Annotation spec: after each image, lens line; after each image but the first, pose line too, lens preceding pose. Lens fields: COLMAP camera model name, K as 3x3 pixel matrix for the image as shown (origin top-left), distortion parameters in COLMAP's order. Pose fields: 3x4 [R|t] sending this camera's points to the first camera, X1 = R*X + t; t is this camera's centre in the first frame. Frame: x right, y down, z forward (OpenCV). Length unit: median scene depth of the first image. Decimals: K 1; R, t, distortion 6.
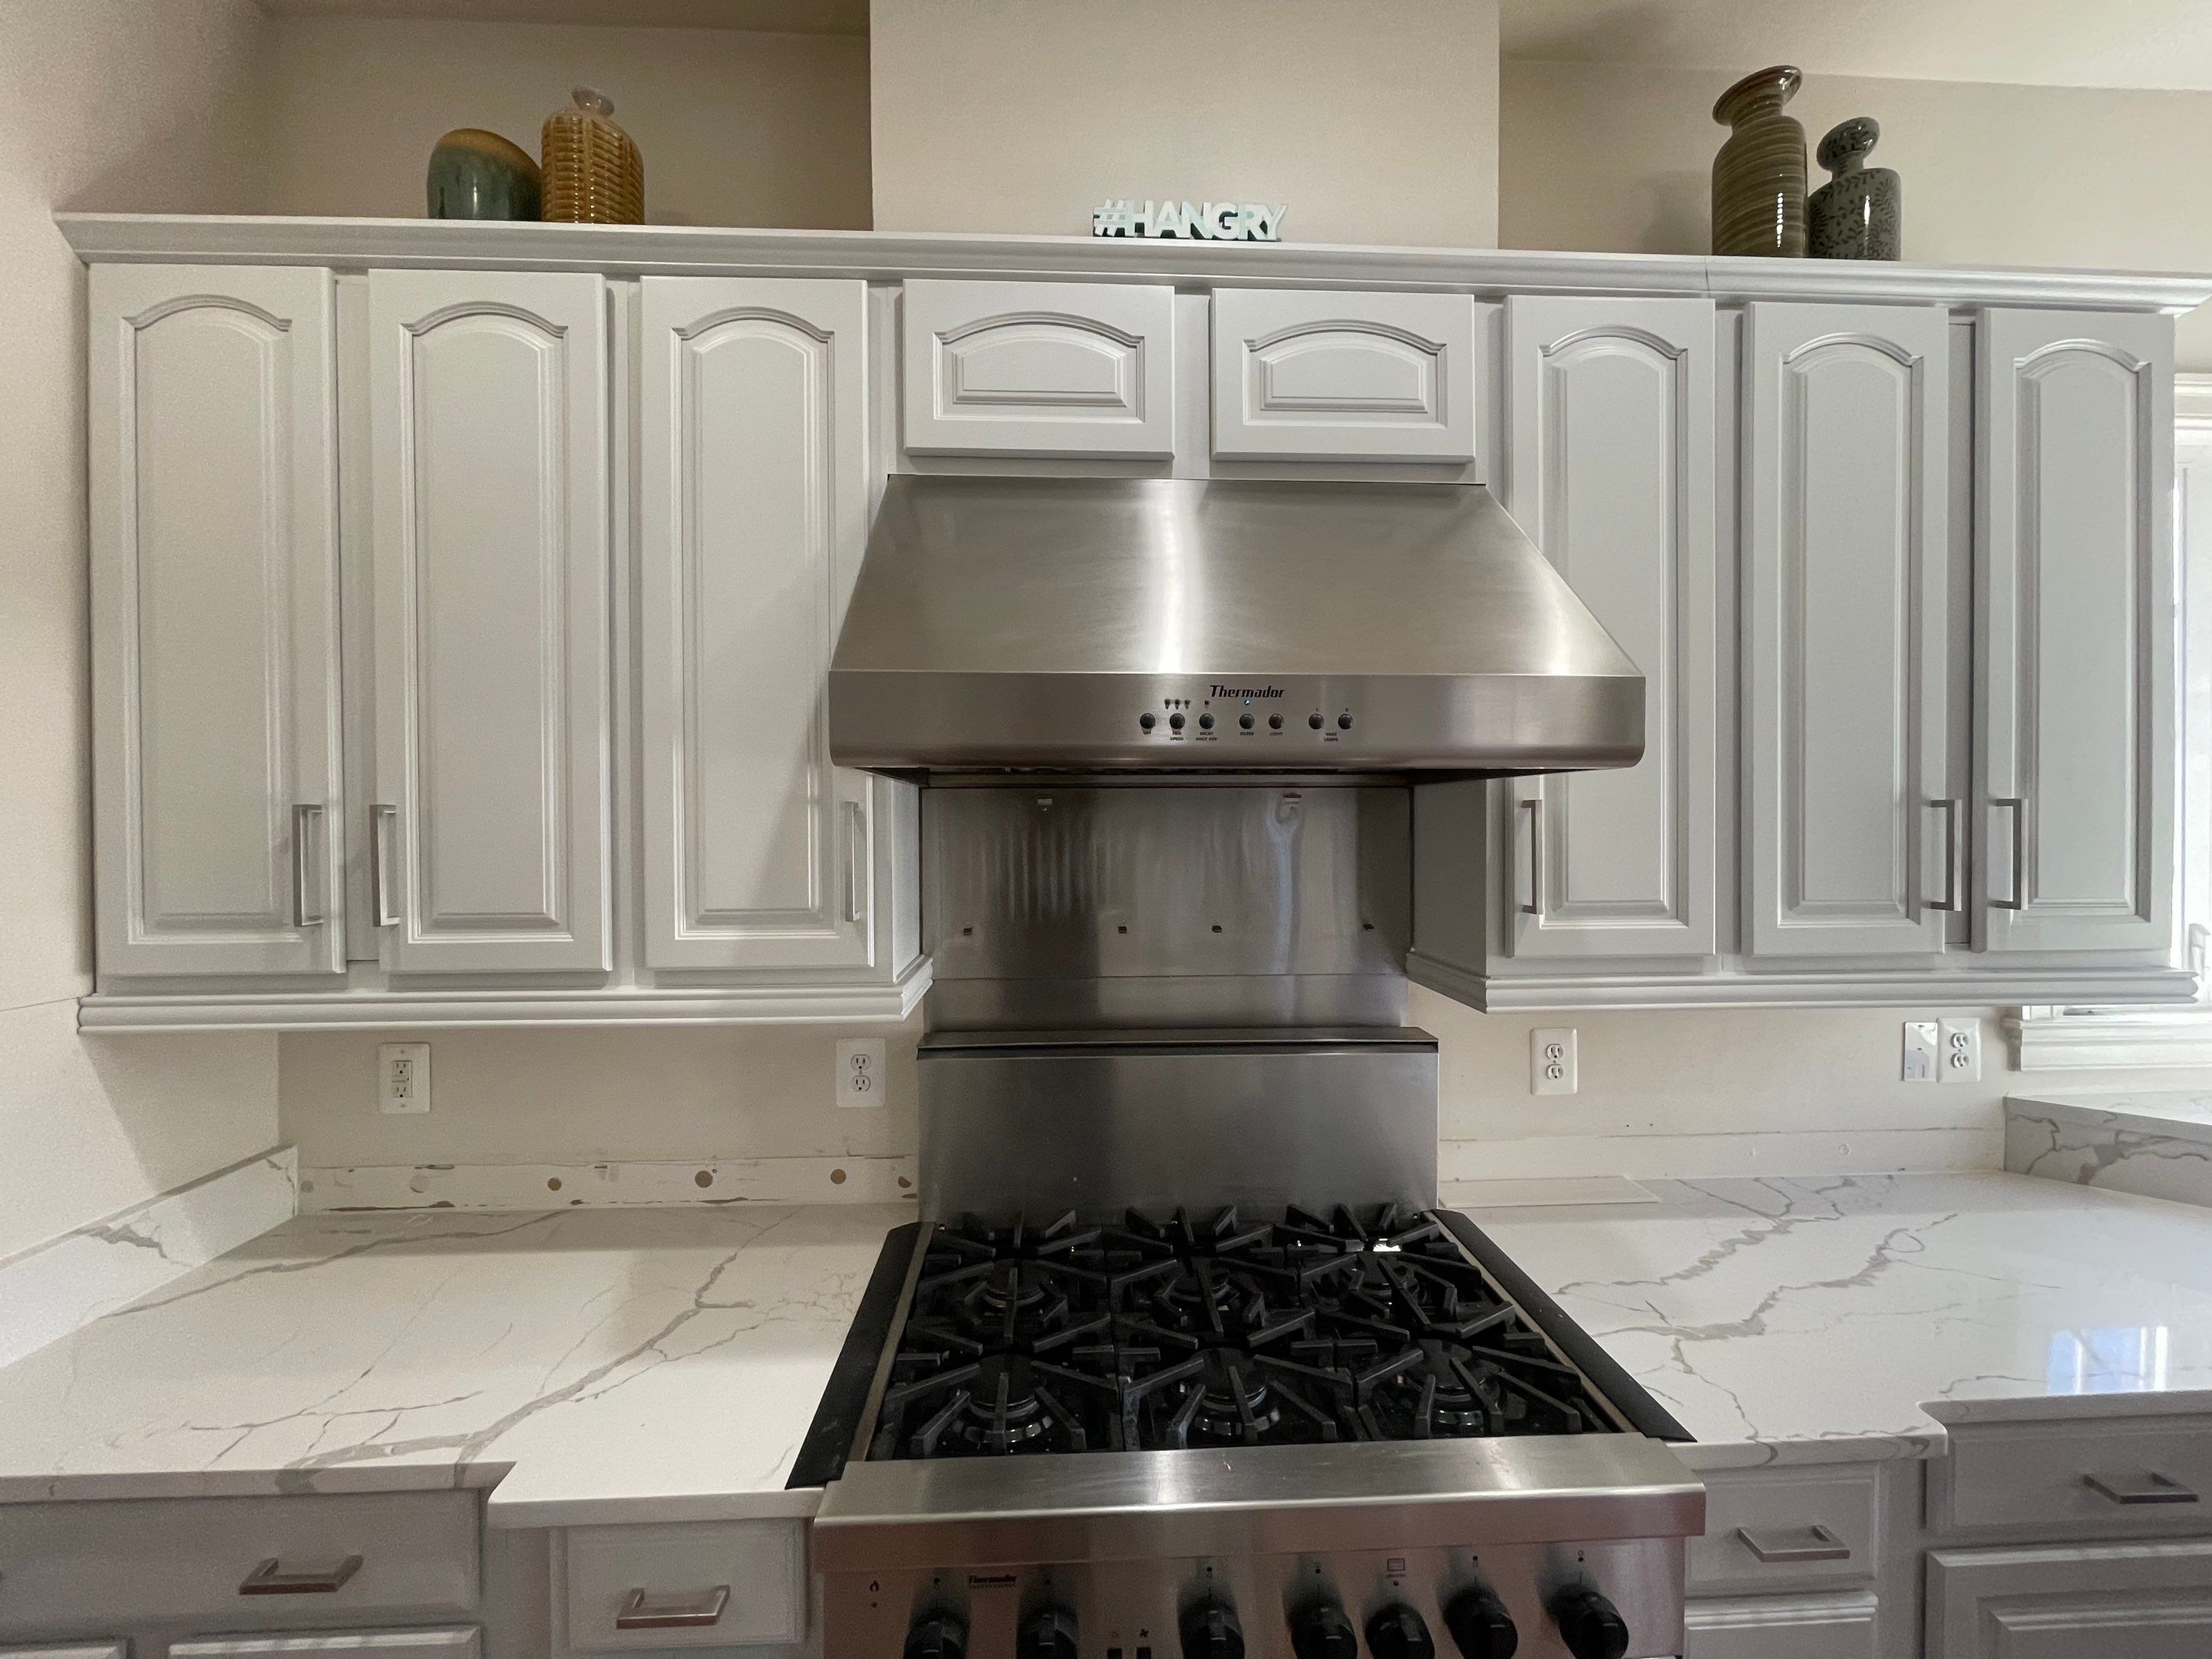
lens RADIAL K [[884.6, 0, 1101.5], [0, 884.6, 835.3], [0, 0, 1]] dist [-0.000014, -0.001408]
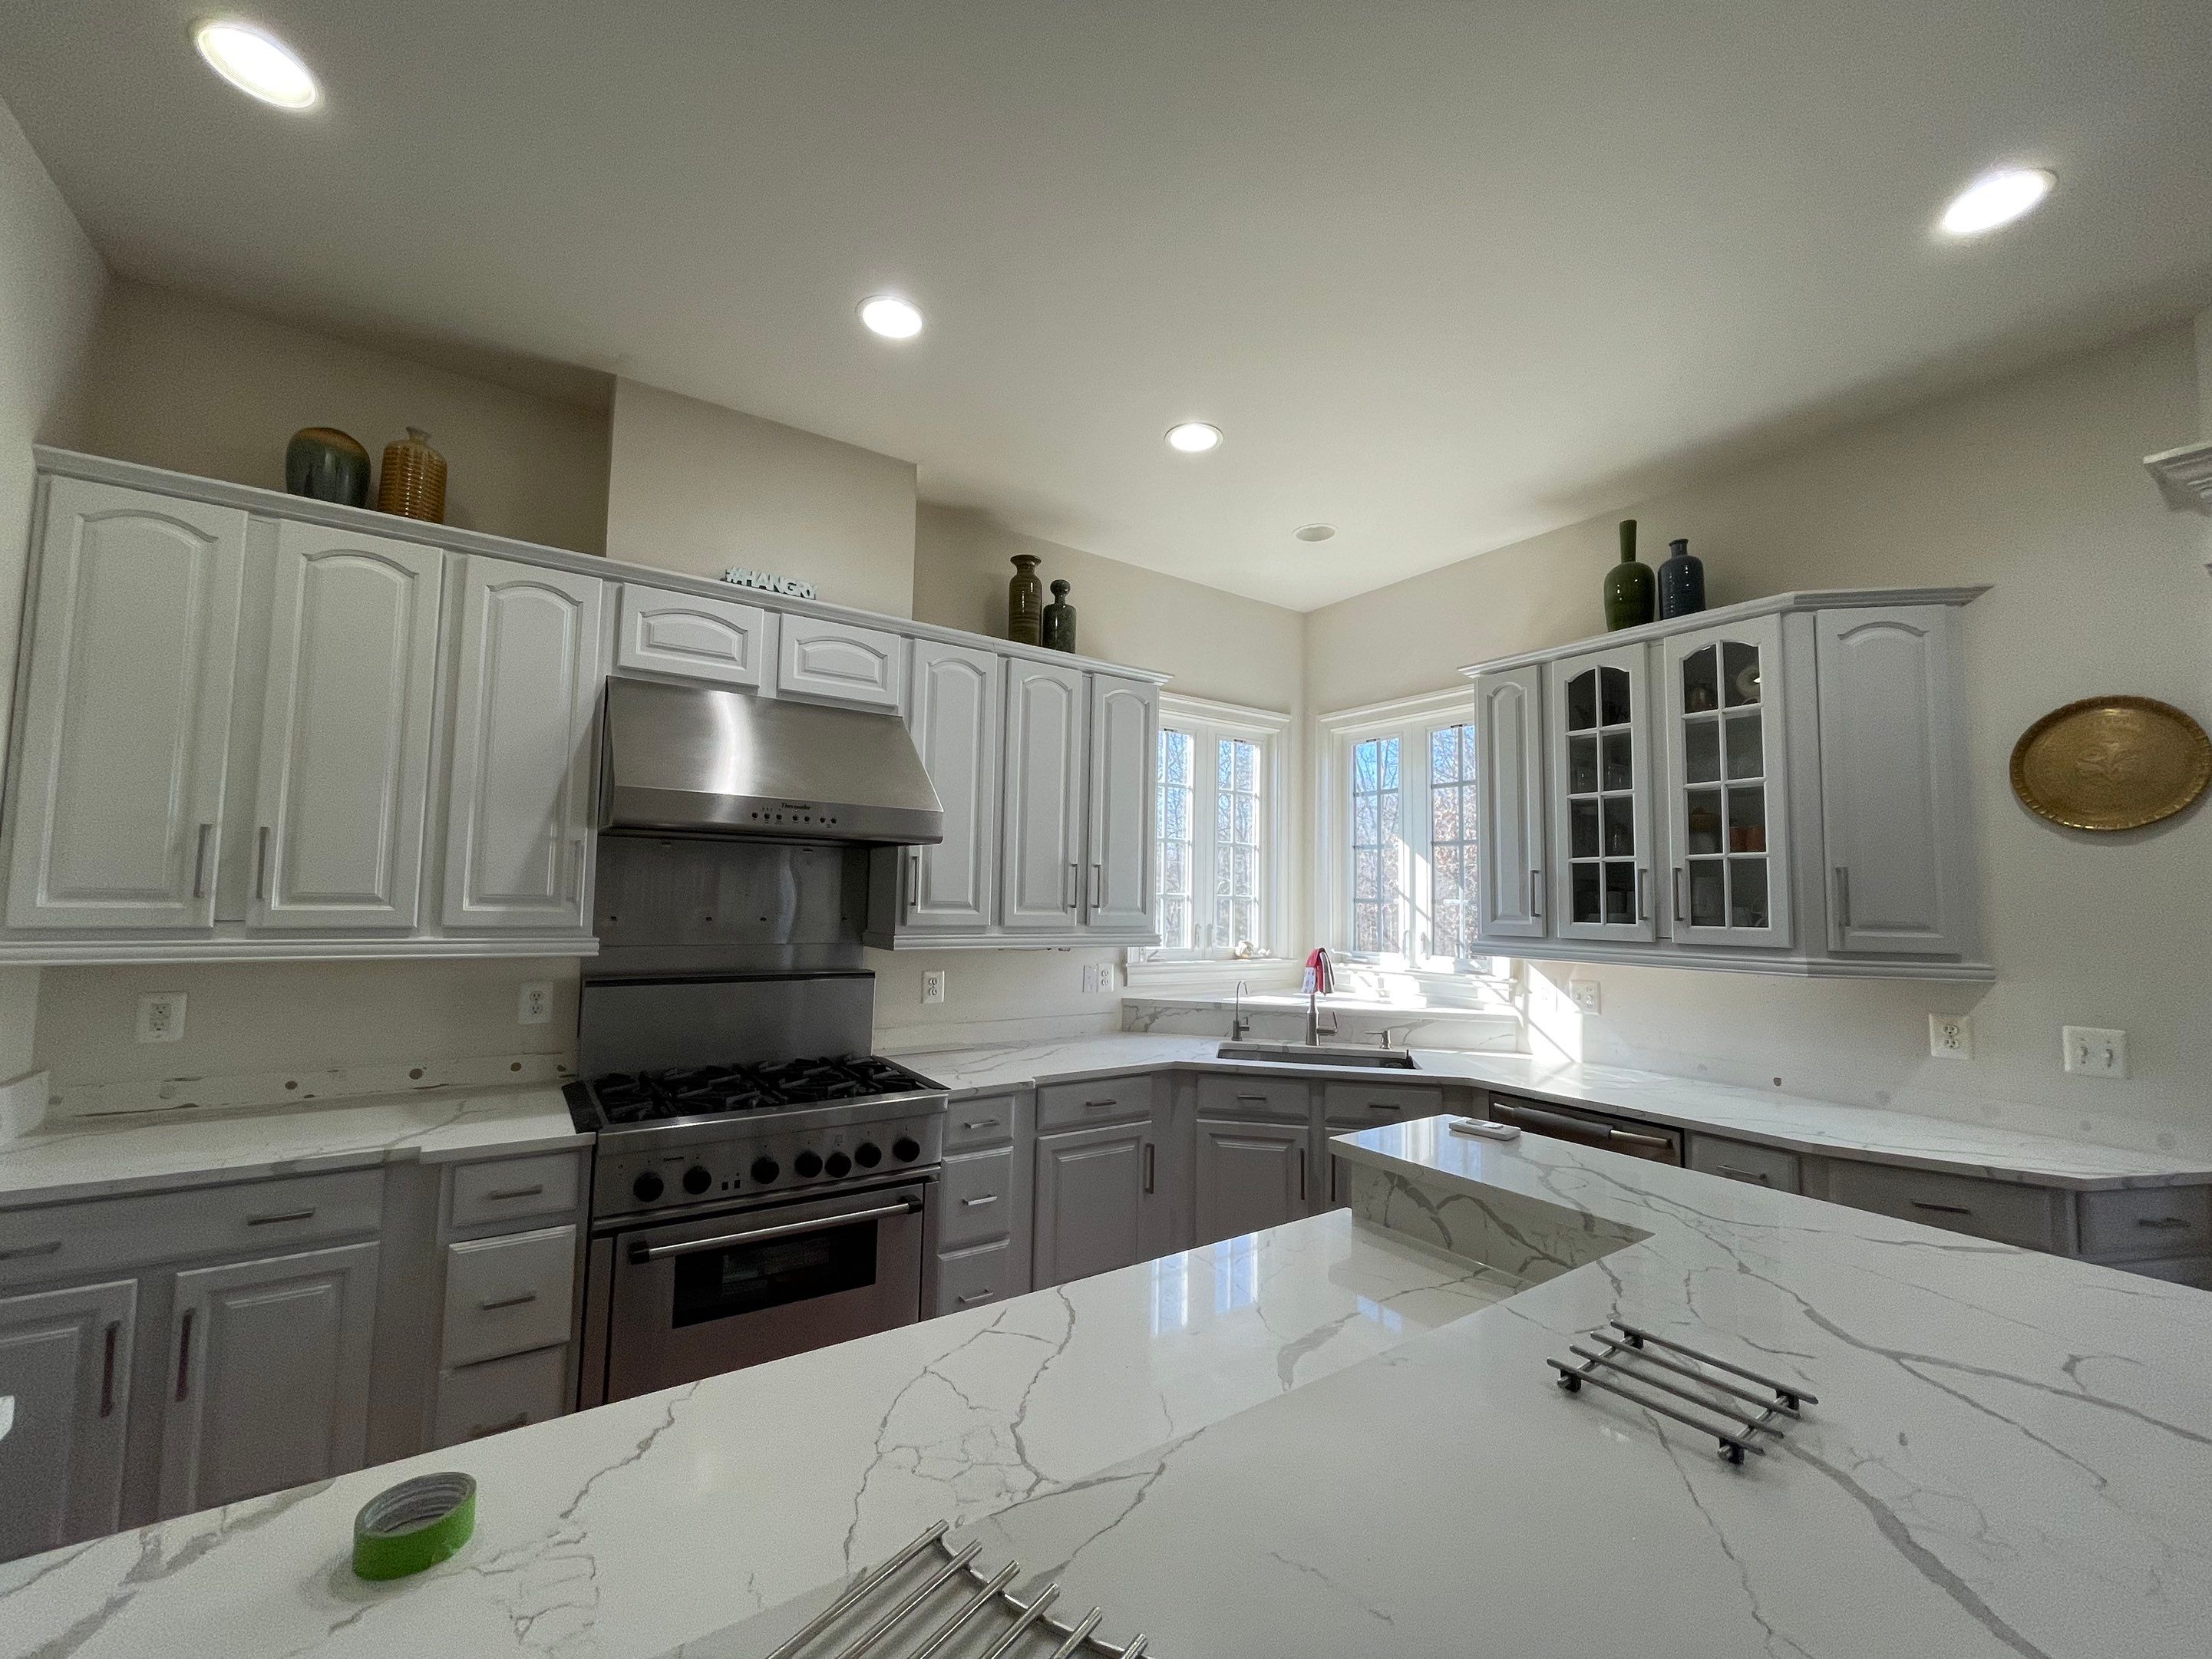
lens RADIAL K [[884.6, 0, 1096.0], [0, 884.6, 836.1], [0, 0, 1]] dist [-0.000014, -0.001408]
pose [[0.855142, 0.058143, 0.515123, -0.300860], [-0.019156, 0.996556, -0.080683, 0.084528], [-0.518040, 0.059128, 0.853310, -1.207410]]
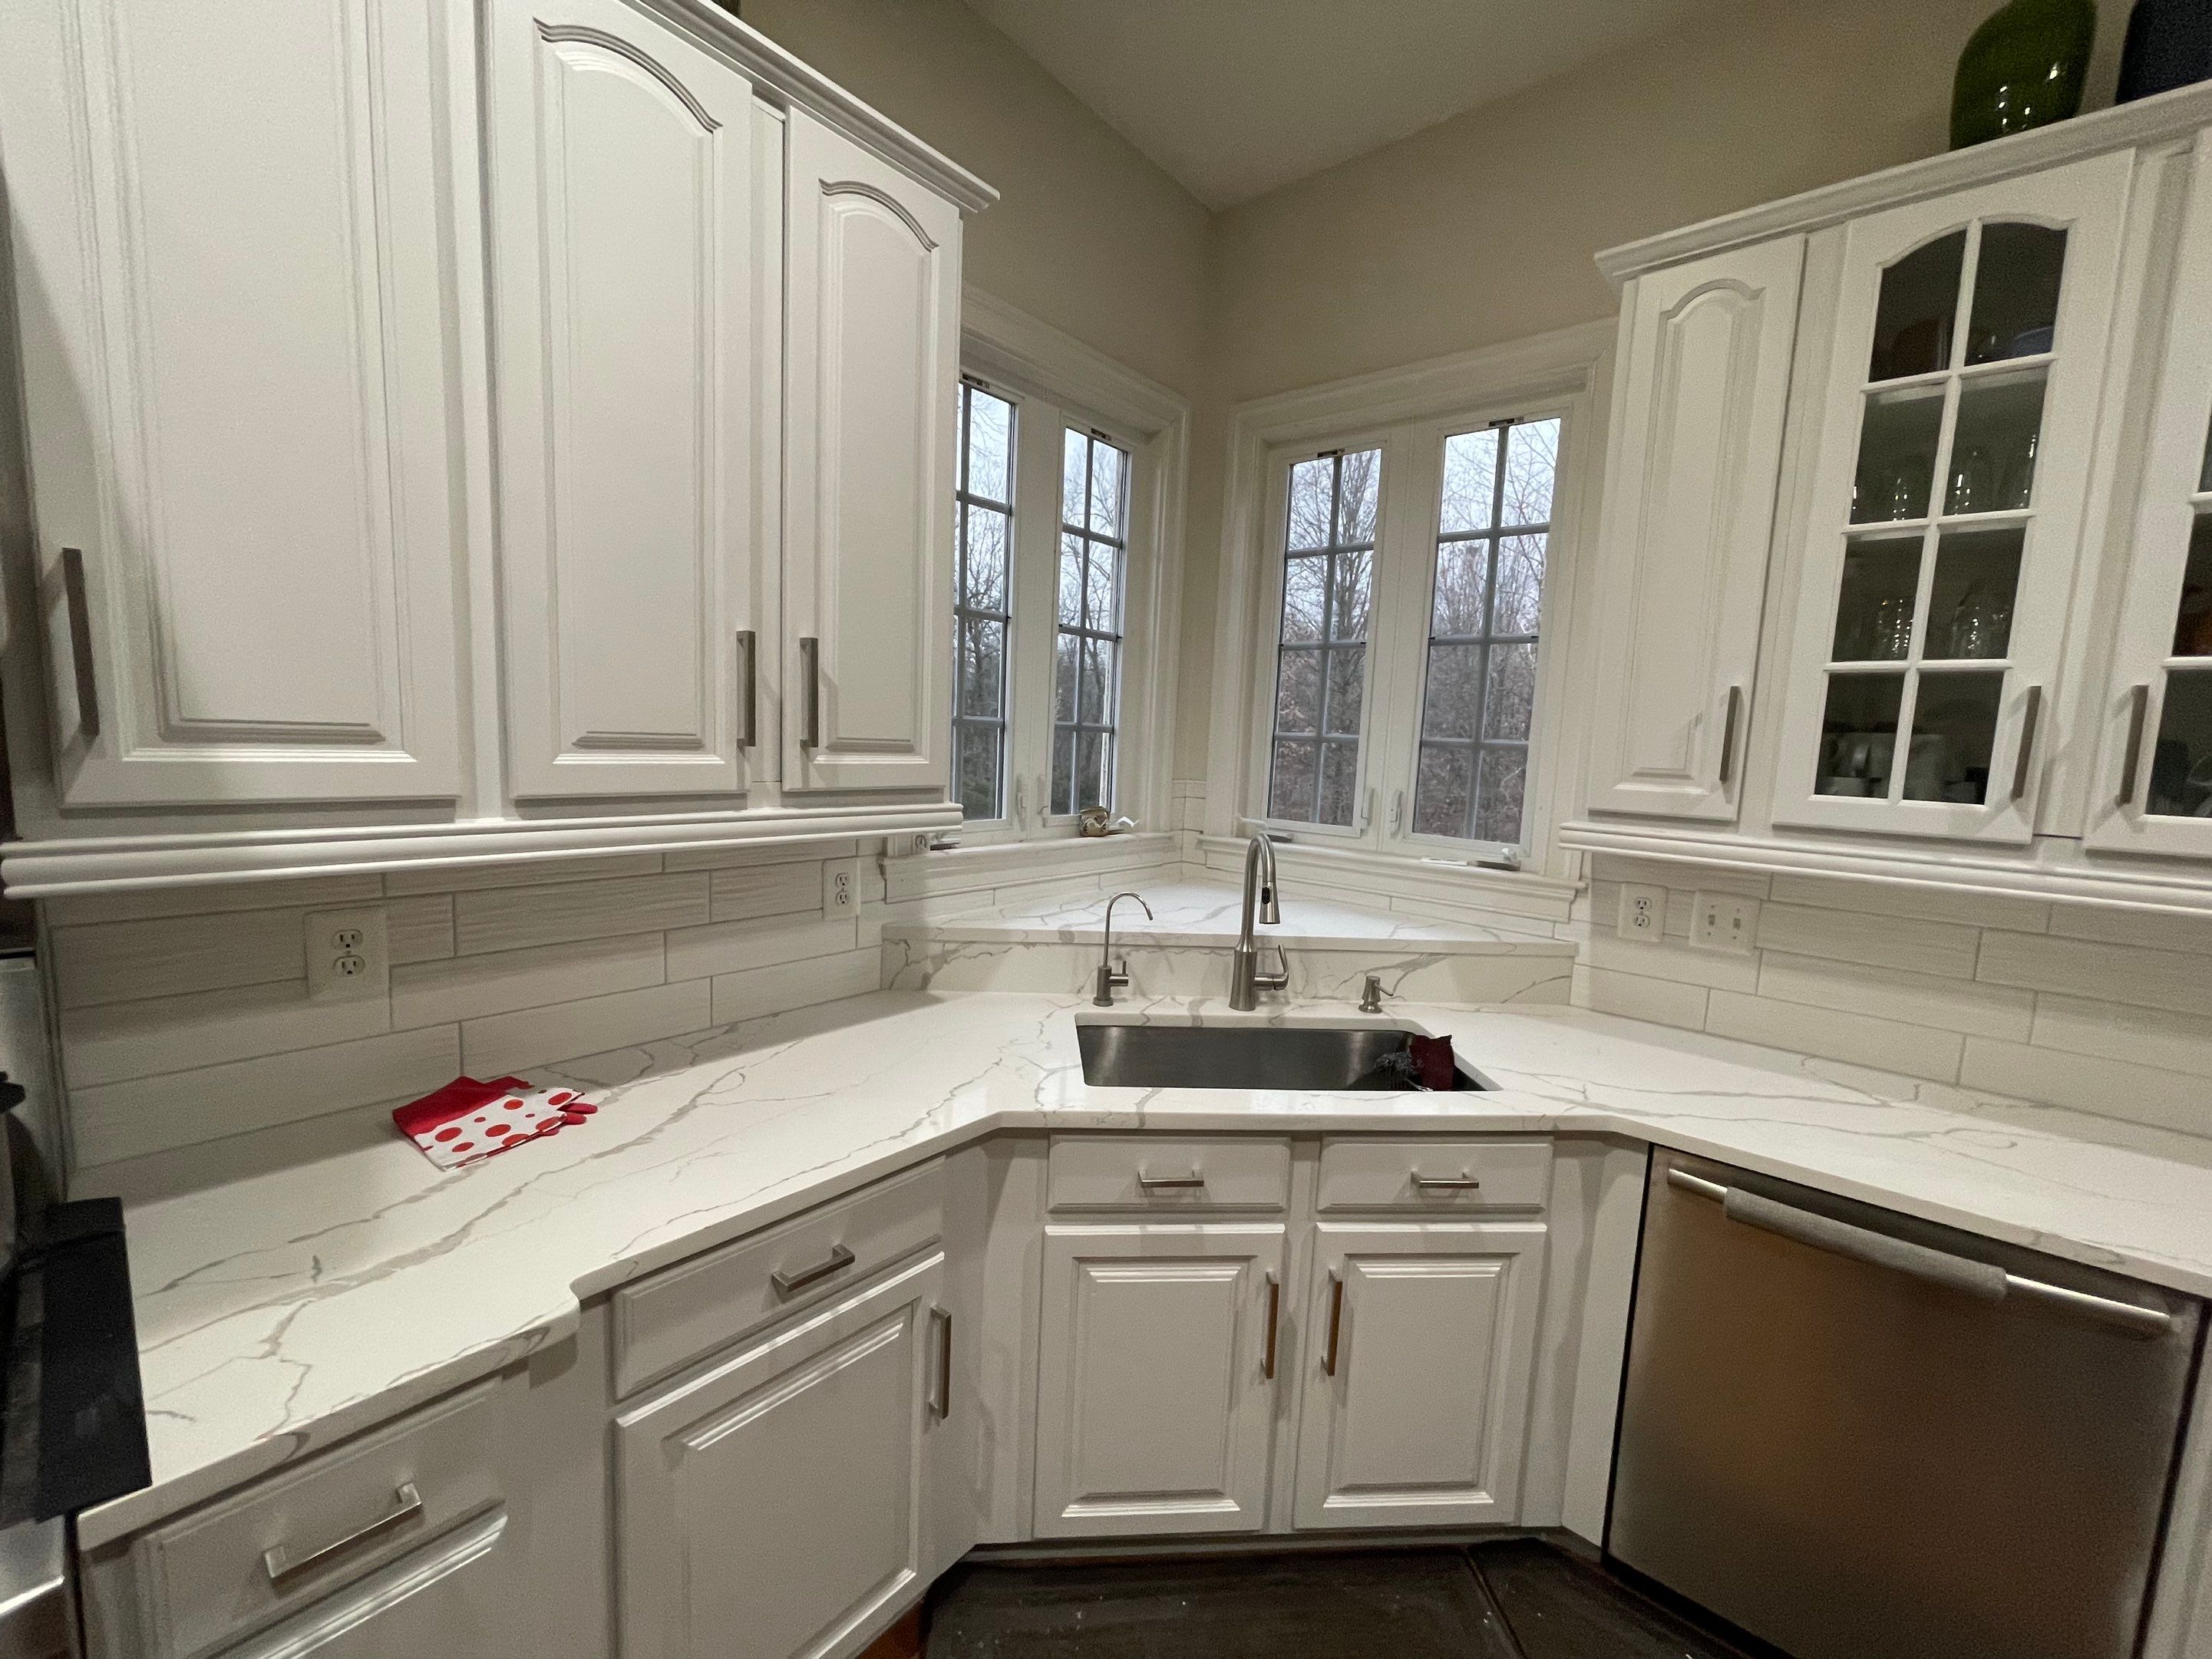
lens RADIAL K [[884.6, 0, 1099.7], [0, 884.6, 835.5], [0, 0, 1]] dist [-0.000014, -0.001408]
pose [[0.688246, -0.050427, 0.723723, 0.525689], [-0.038617, 0.993621, 0.105957, 0.066051], [-0.724449, -0.100872, 0.681908, 0.042389]]
